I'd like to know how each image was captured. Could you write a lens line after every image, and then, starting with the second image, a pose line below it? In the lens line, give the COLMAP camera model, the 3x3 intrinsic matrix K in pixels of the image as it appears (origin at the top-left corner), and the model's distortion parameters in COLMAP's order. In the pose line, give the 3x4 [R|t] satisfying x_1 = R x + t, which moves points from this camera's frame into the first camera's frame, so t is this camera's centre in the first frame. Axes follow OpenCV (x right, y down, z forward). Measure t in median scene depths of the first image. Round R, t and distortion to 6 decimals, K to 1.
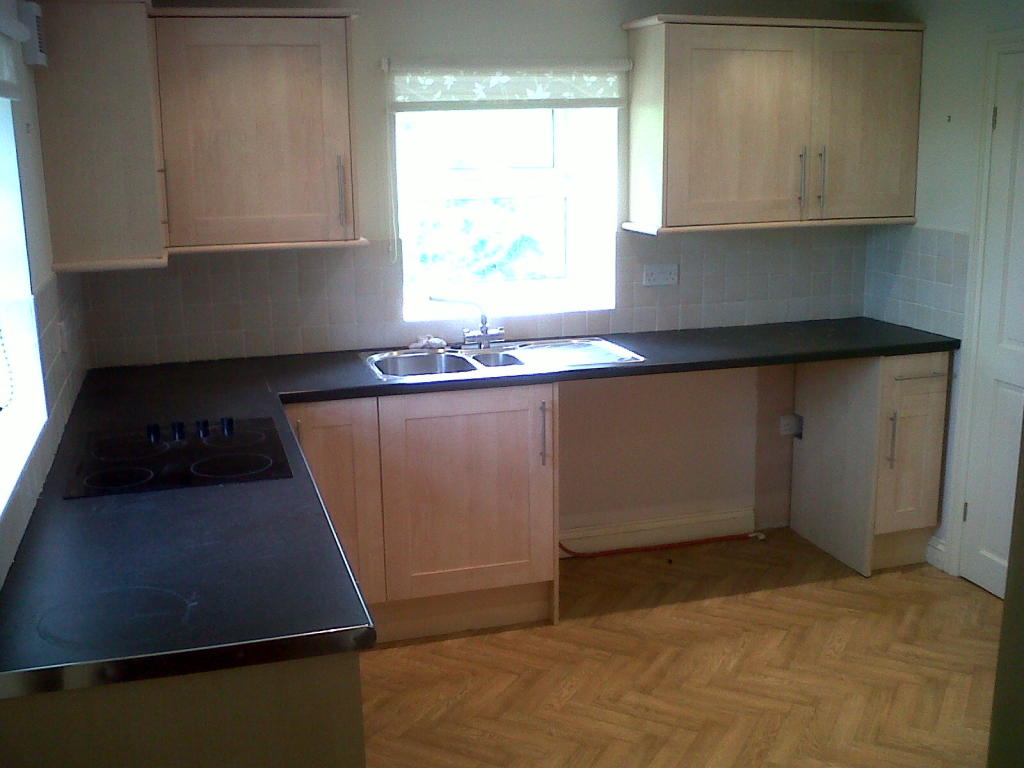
lens RADIAL K [[1114.8, 0, 510.8], [0, 1114.8, 384.9], [0, 0, 1]] dist [-0.003680, 0.000000]
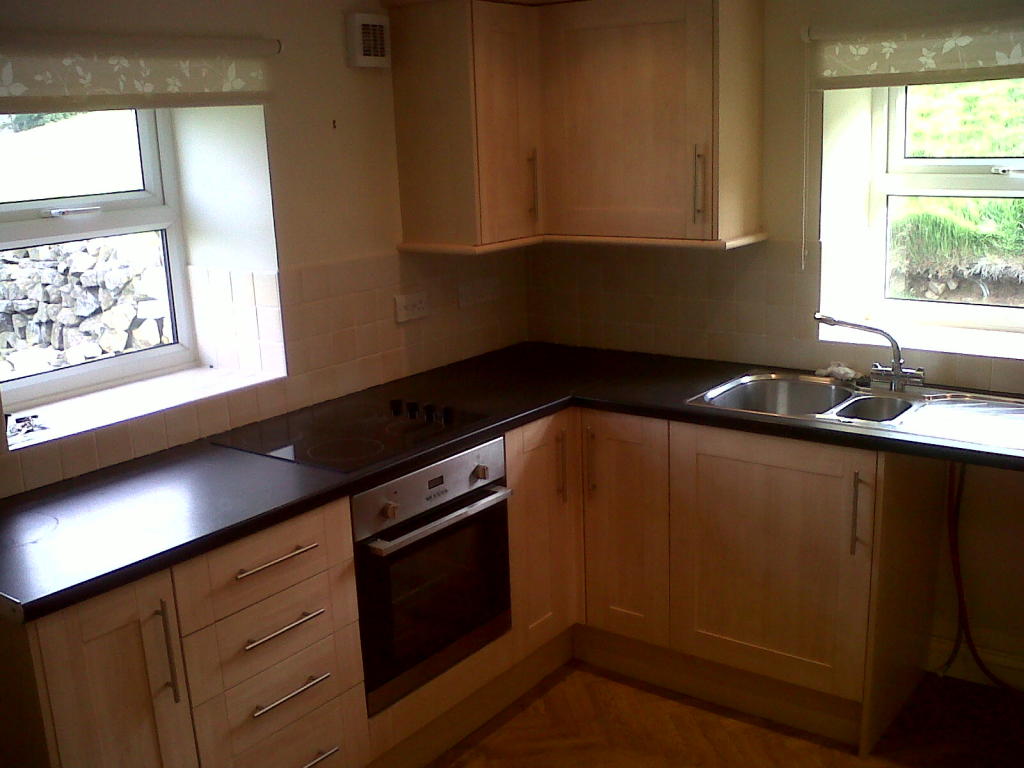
lens RADIAL K [[1114.8, 0, 512.3], [0, 1114.8, 383.7], [0, 0, 1]] dist [-0.003680, 0.000000]
pose [[0.604802, 0.179439, -0.775897, 0.445559], [-0.147028, 0.982696, 0.112658, -0.091146], [0.782686, 0.045943, 0.620719, 0.320560]]
